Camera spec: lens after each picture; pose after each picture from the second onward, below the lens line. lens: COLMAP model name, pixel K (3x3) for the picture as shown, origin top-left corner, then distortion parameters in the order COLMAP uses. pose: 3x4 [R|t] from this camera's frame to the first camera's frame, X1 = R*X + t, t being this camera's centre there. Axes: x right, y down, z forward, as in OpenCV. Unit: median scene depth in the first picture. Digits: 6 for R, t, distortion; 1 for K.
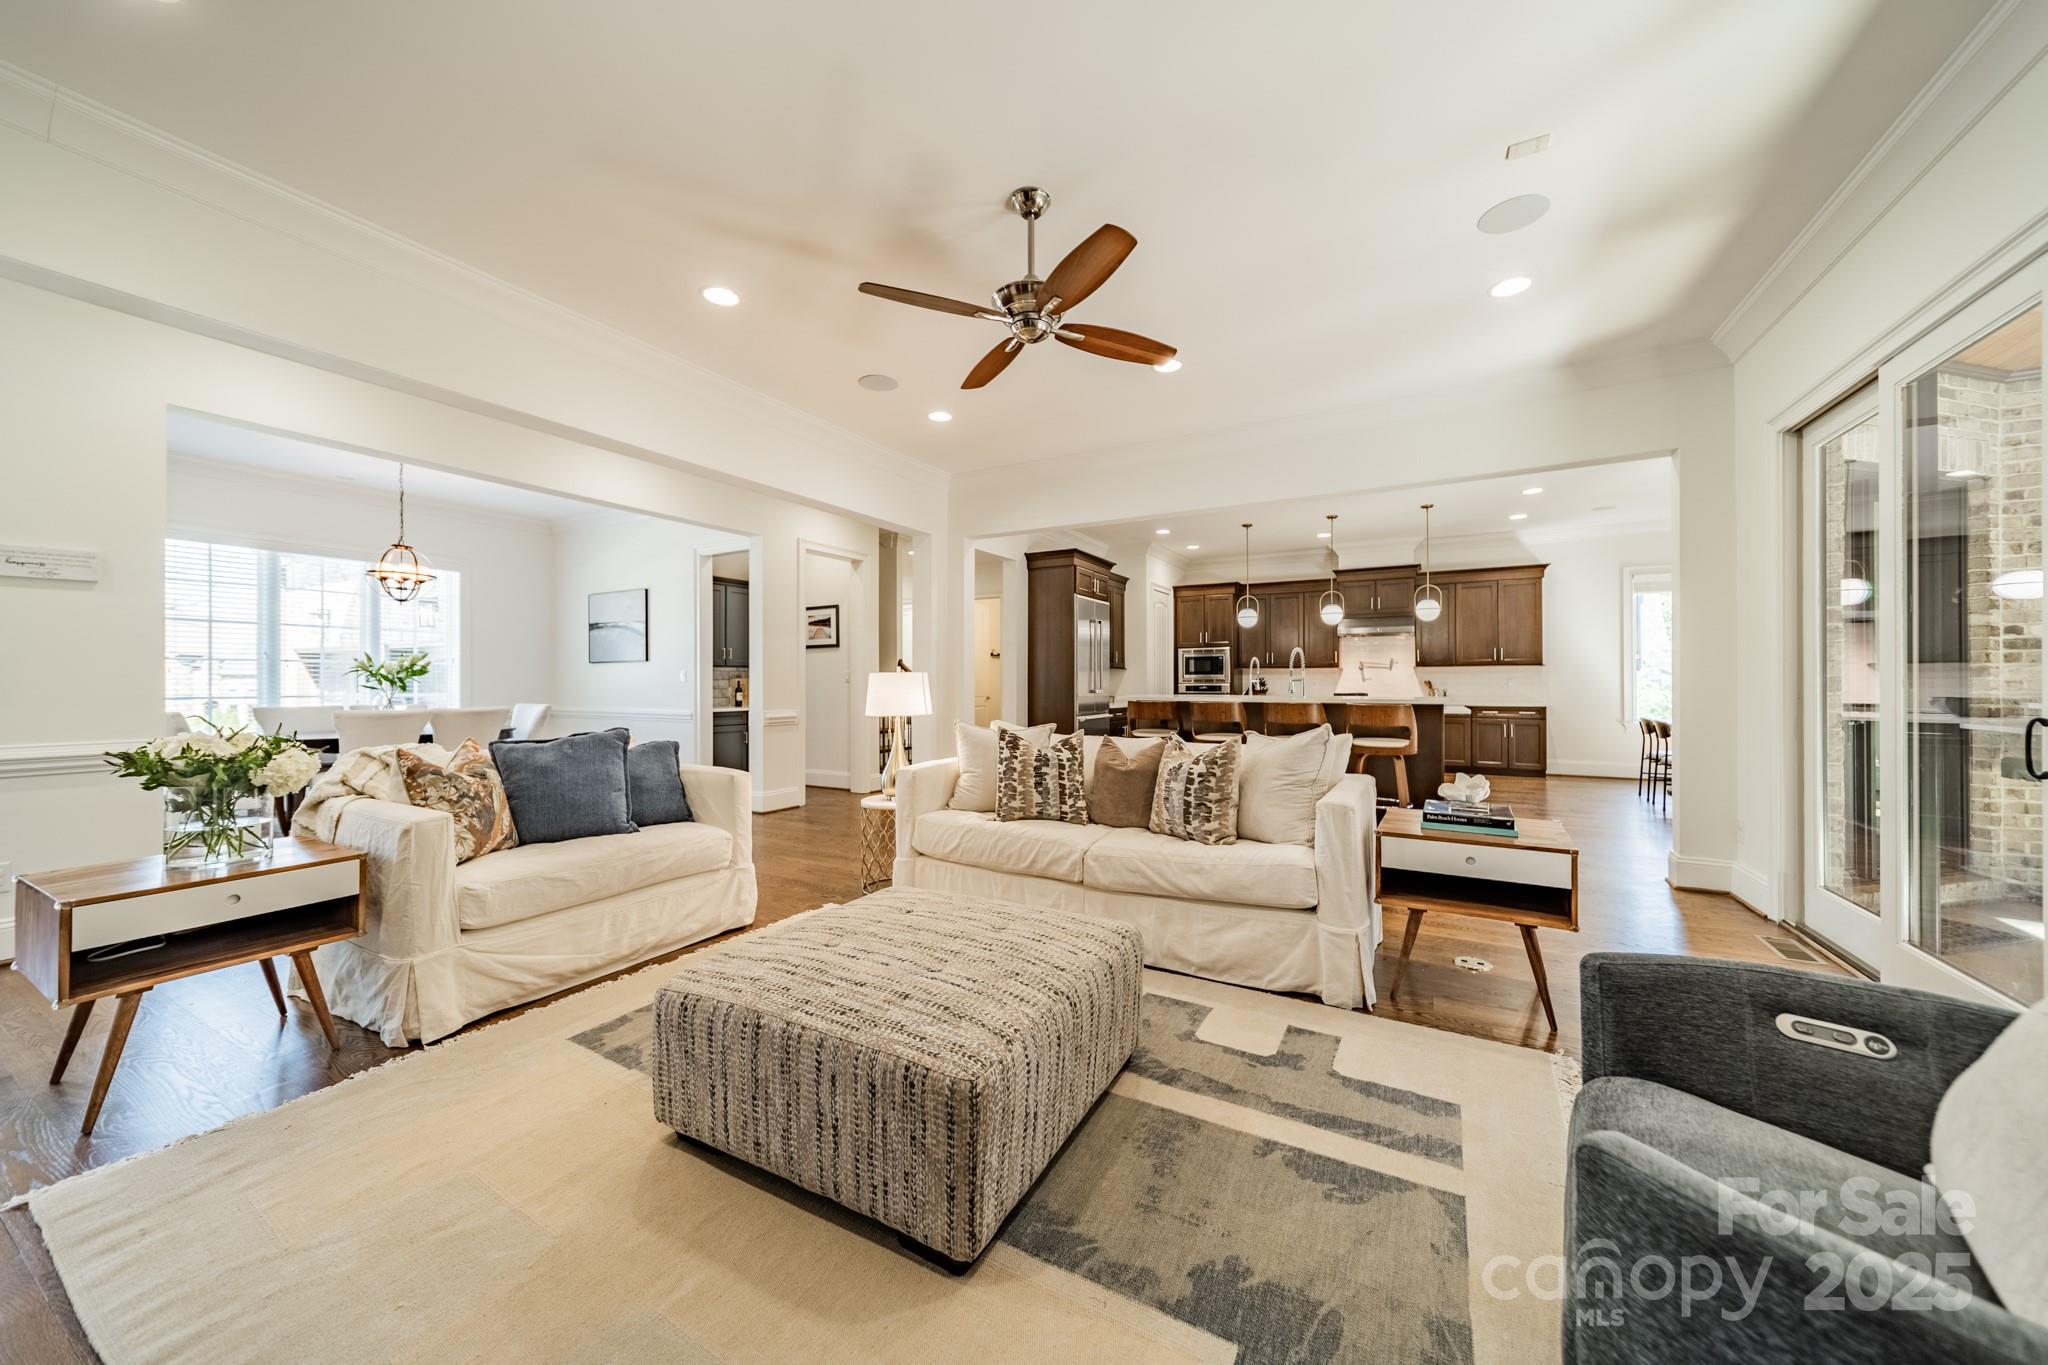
lens RADIAL K [[721.8, 0, 1029.5], [0, 721.8, 684.9], [0, 0, 1]] dist [0.010090, -0.000088]
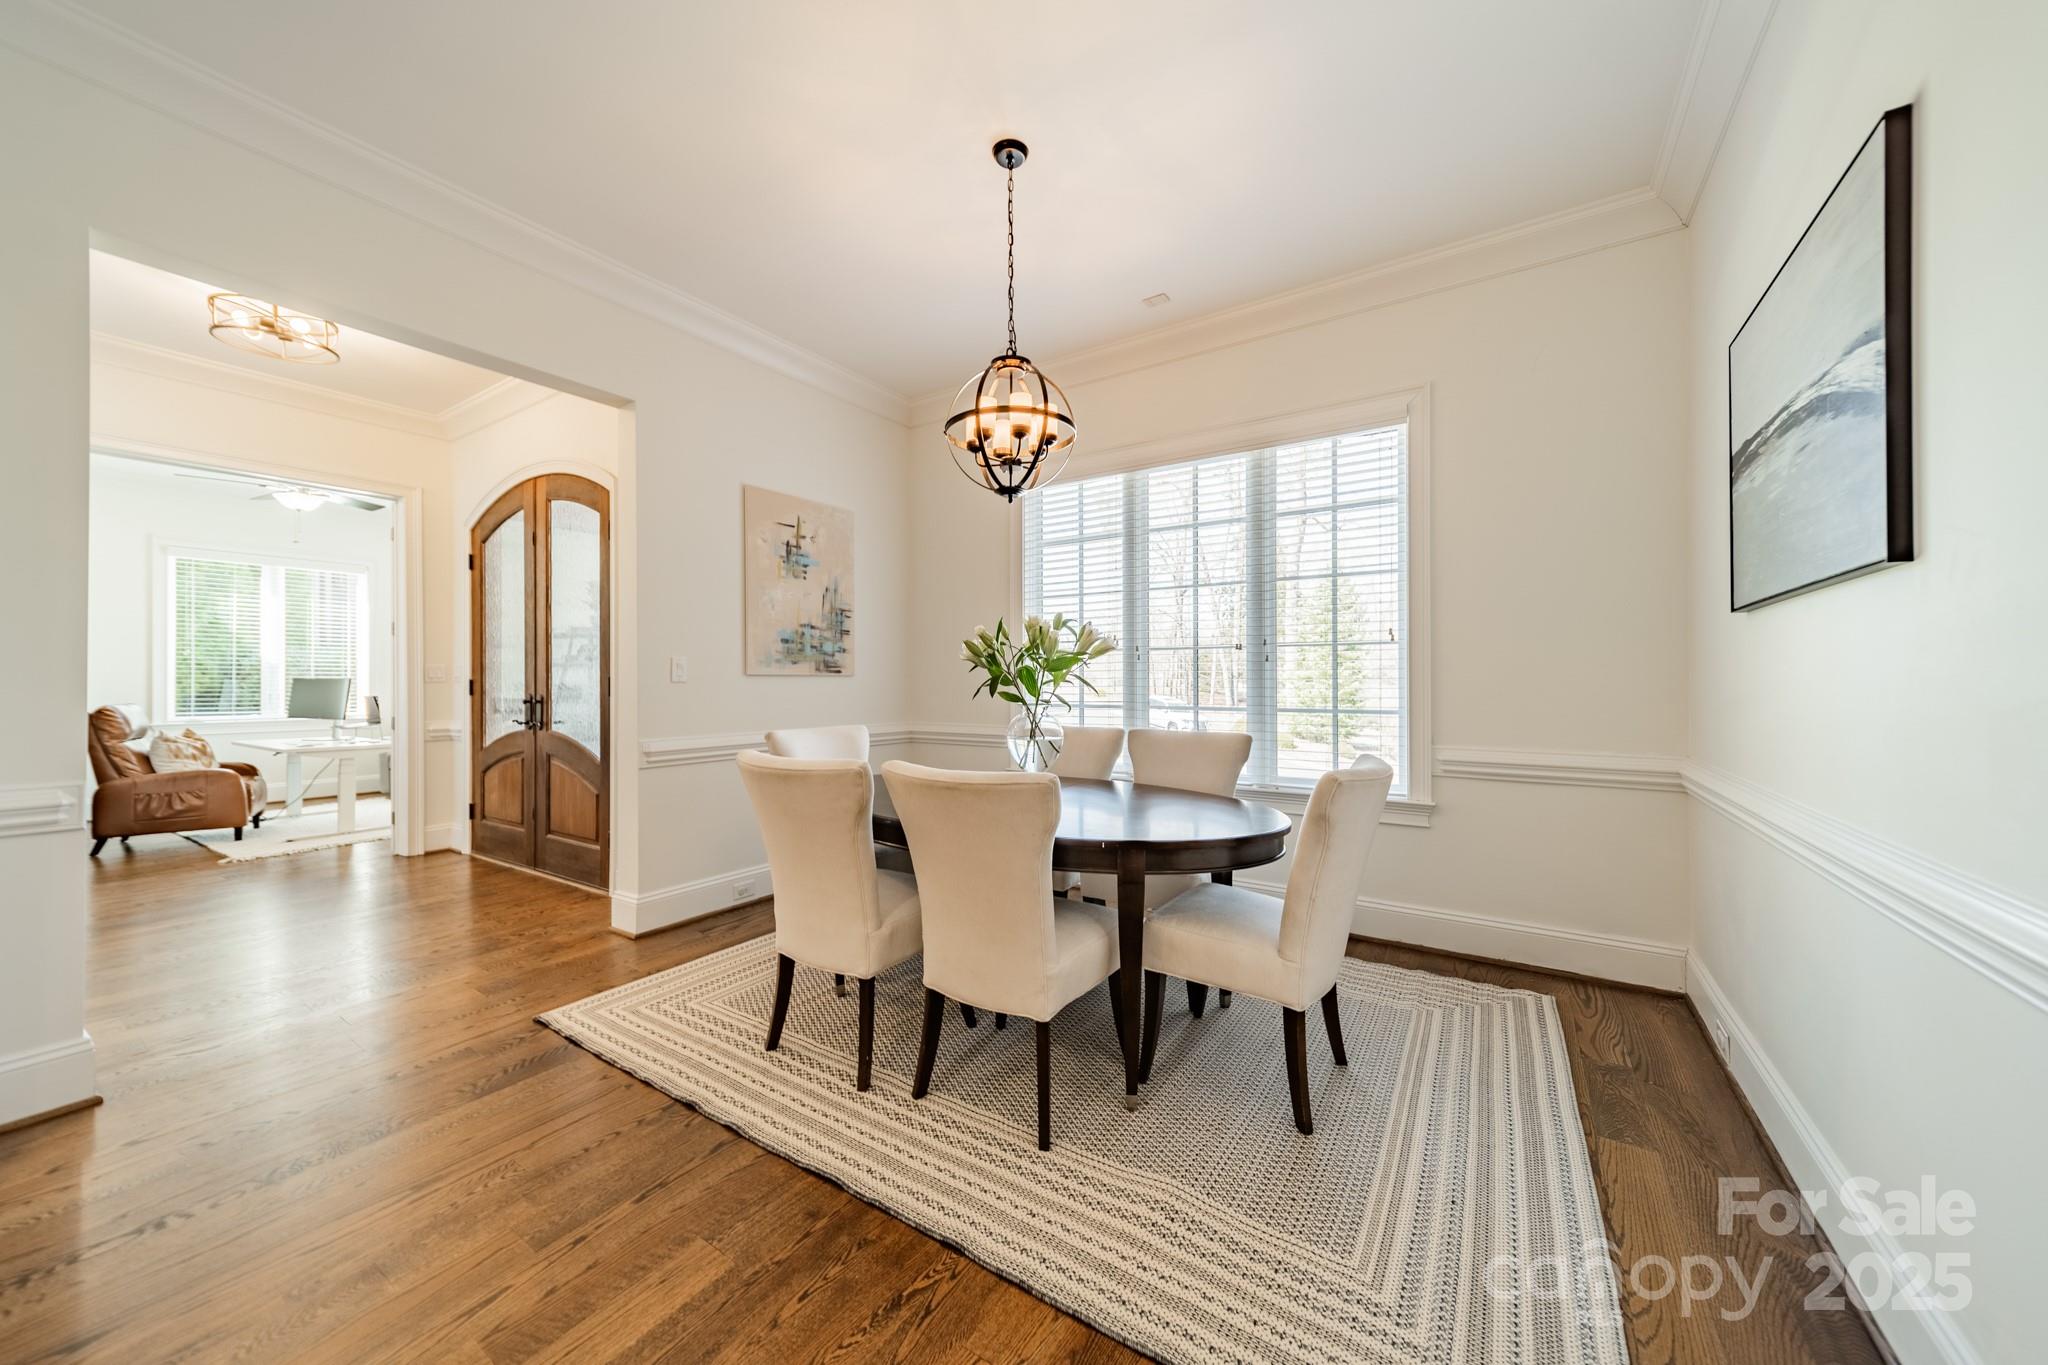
lens RADIAL K [[721.8, 0, 1029.7], [0, 721.8, 676.1], [0, 0, 1]] dist [0.010090, -0.000088]
pose [[-0.070807, -0.006901, -0.997466, -0.798078], [0.001906, 0.999973, -0.007053, -0.013769], [0.997488, -0.002400, -0.070792, 1.855168]]
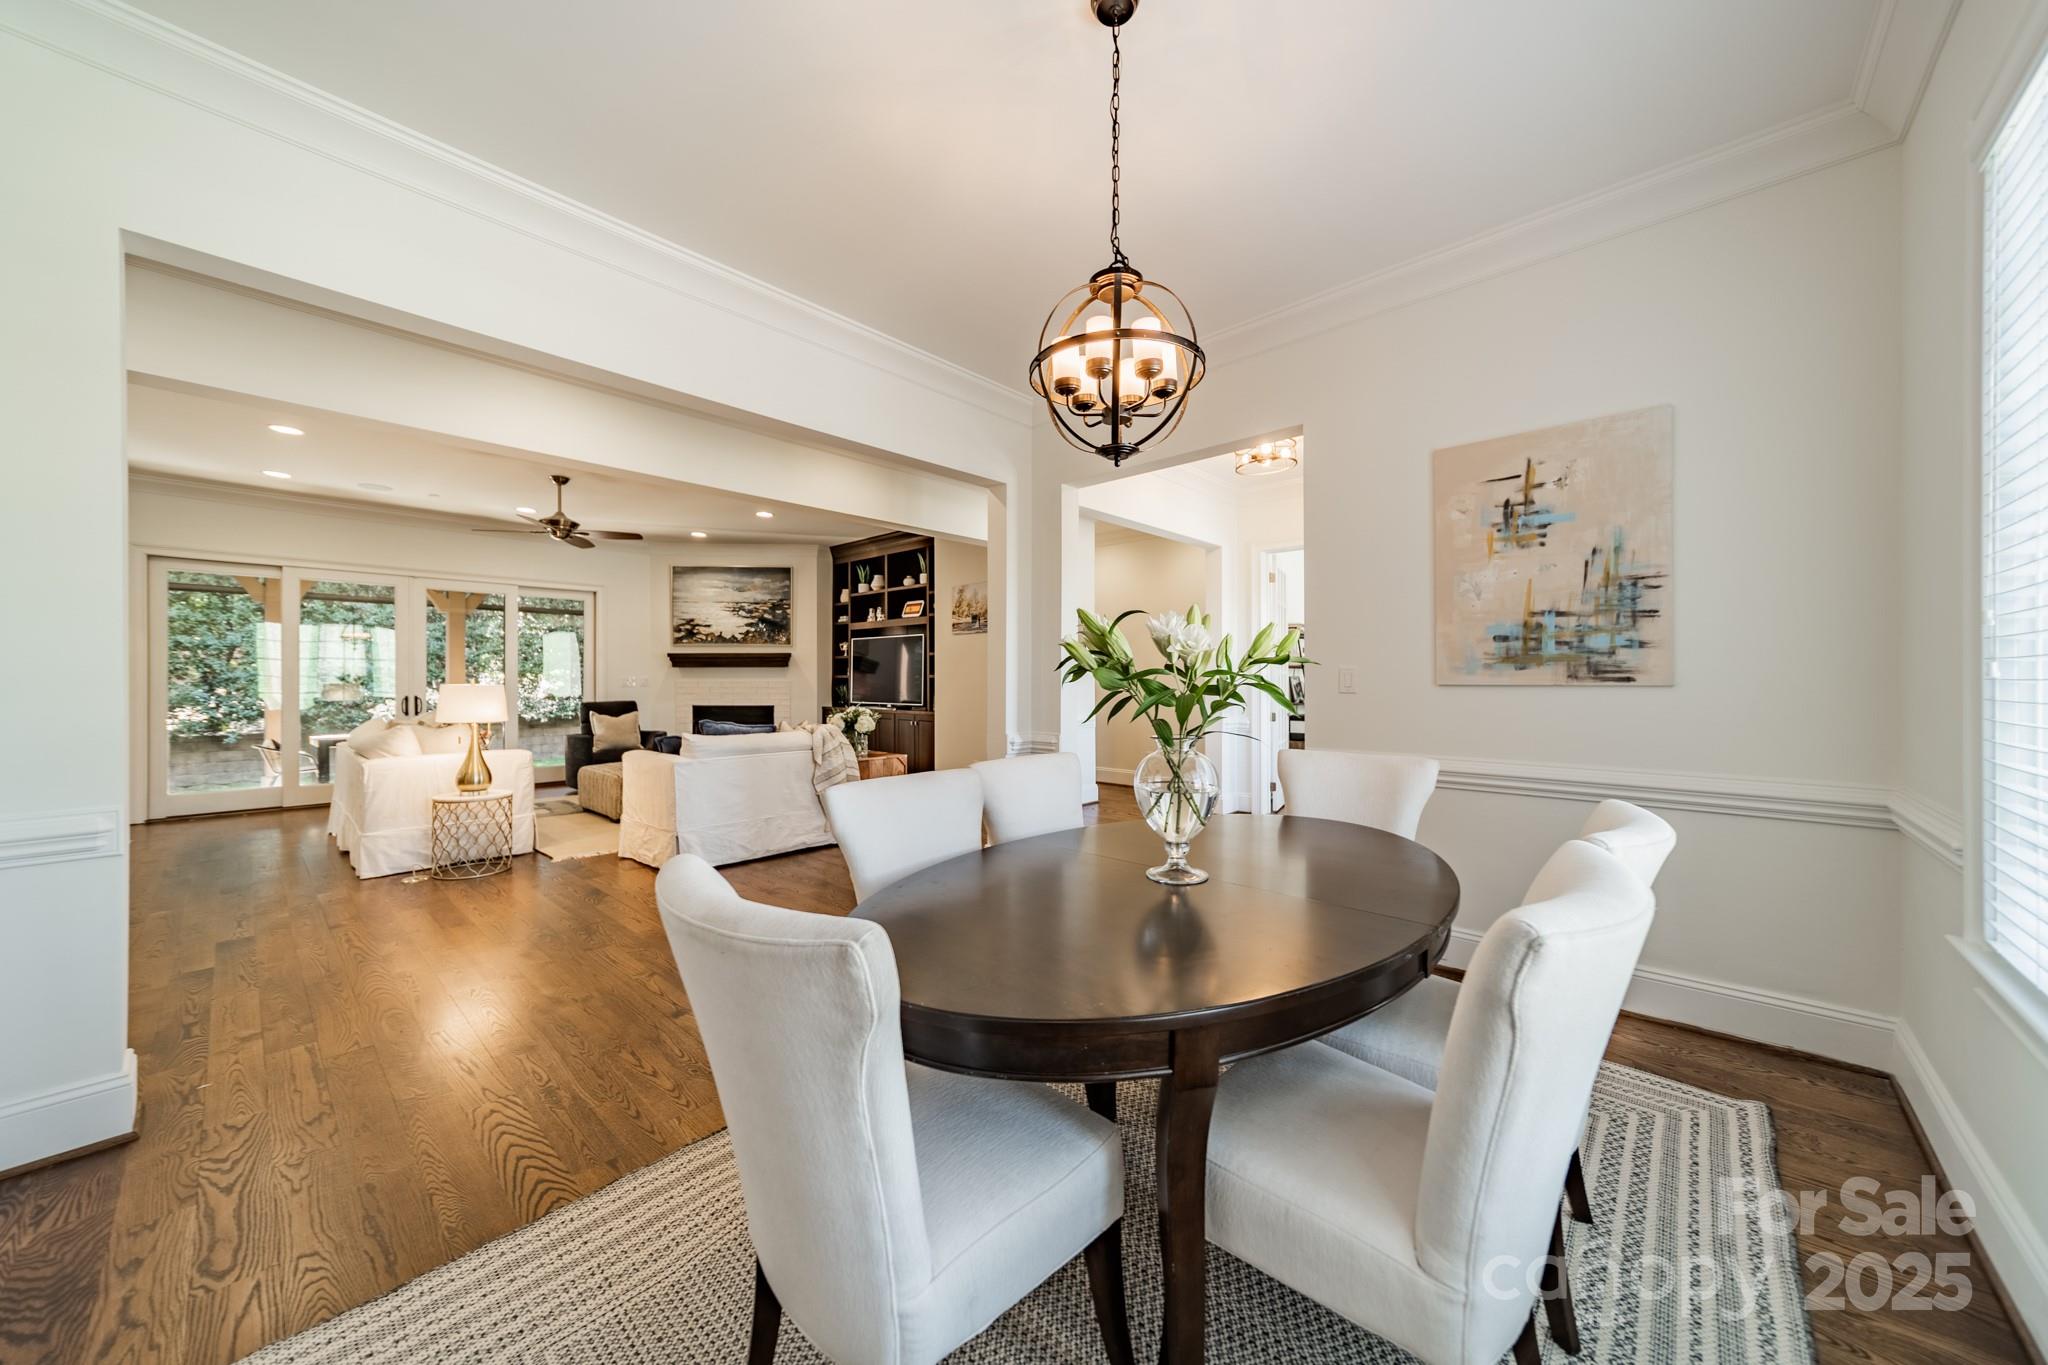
lens RADIAL K [[721.8, 0, 1036.2], [0, 721.8, 683.2], [0, 0, 1]] dist [0.010090, -0.000088]
pose [[-0.972912, -0.000974, 0.231175, -1.602649], [0.000142, 0.999988, 0.004809, -0.031033], [-0.231177, 0.004712, -0.972900, 2.342976]]
